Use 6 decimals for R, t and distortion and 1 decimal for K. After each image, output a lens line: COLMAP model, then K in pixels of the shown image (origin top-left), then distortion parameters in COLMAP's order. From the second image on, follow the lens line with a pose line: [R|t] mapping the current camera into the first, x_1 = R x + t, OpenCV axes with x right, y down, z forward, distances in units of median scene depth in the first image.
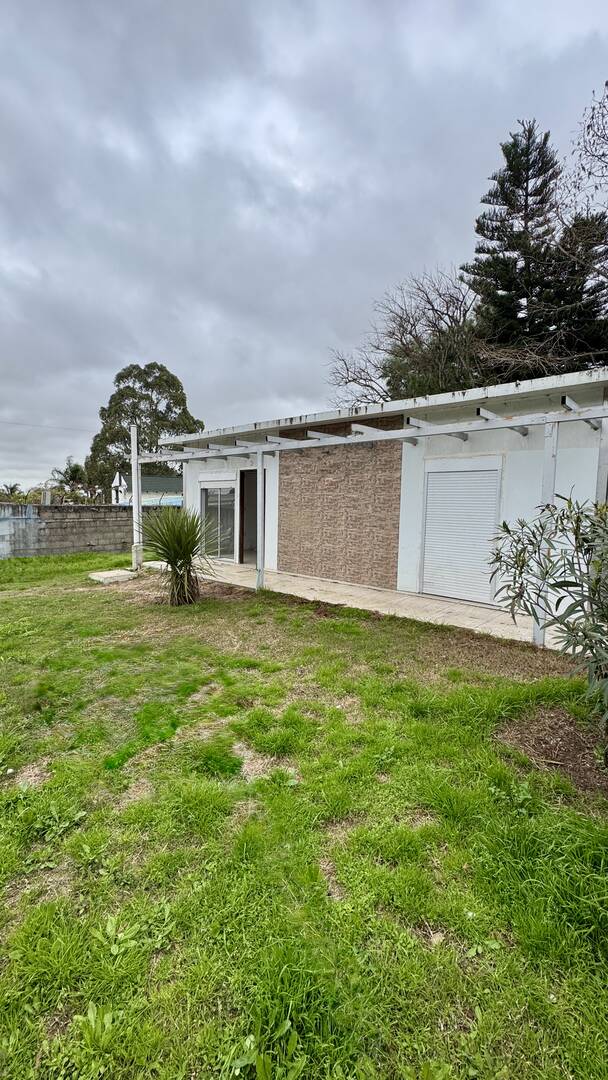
lens RADIAL K [[431.4, 0, 307.2], [0, 431.4, 539.5], [0, 0, 1]] dist [-0.002272, 0.000137]
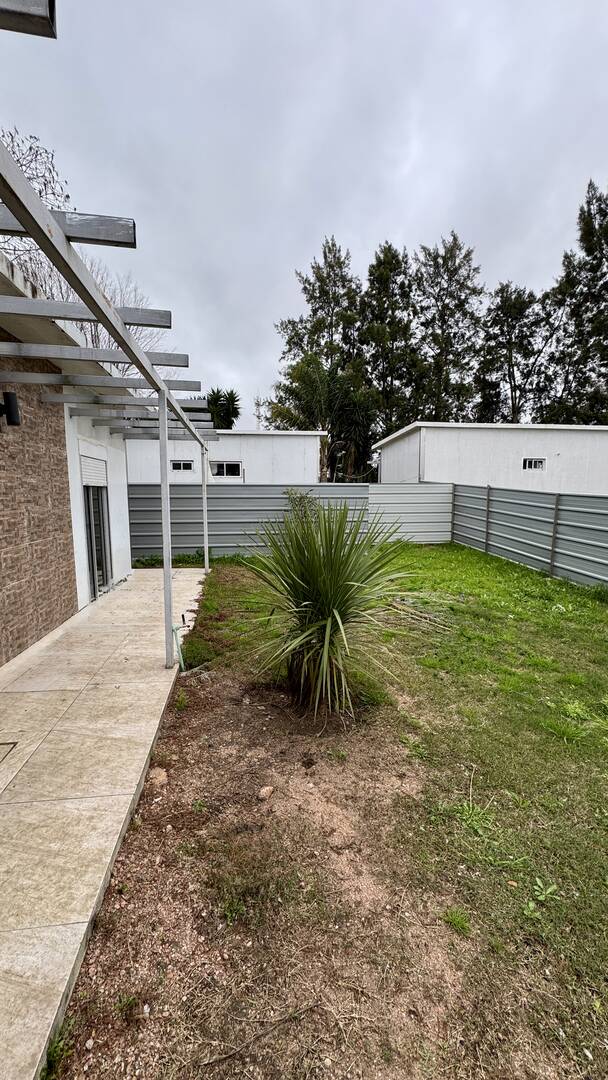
lens RADIAL K [[431.4, 0, 307.2], [0, 431.4, 539.5], [0, 0, 1]] dist [-0.002272, 0.000137]
pose [[-0.759661, -0.079304, 0.645466, -0.448640], [0.053794, 0.981472, 0.183899, -0.095363], [-0.648091, 0.174423, -0.741319, 1.032201]]
